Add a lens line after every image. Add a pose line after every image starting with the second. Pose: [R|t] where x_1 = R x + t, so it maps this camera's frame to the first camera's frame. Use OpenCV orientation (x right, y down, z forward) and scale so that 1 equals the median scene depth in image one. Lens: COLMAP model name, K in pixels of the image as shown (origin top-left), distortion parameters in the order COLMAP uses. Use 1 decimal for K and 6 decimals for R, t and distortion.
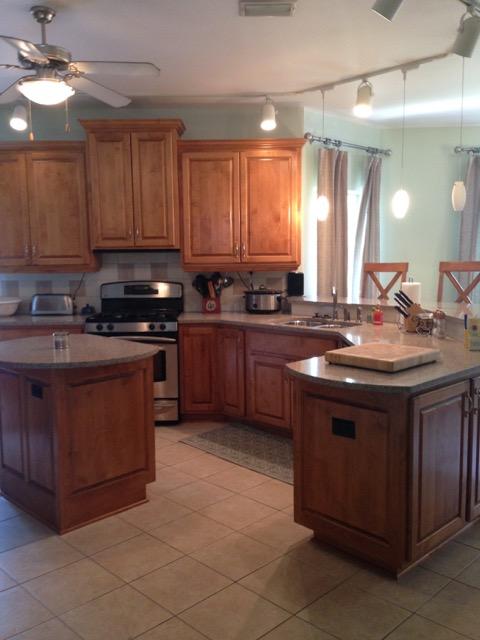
lens RADIAL K [[599.4, 0, 240.0], [0, 599.4, 320.0], [0, 0, 1]] dist [0.045484, 0.000257]
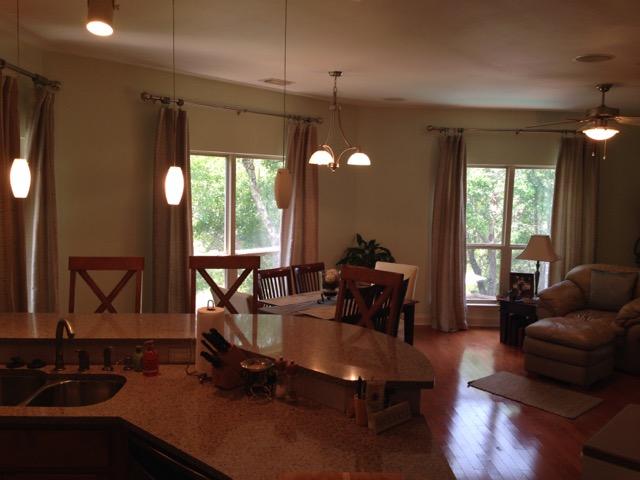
lens RADIAL K [[599.4, 0, 320.0], [0, 599.4, 240.0], [0, 0, 1]] dist [0.045484, 0.000257]
pose [[0.675708, -0.042609, 0.735937, -0.096247], [0.048236, 0.998744, 0.013536, -0.113460], [-0.735590, 0.026352, 0.676914, 0.368406]]
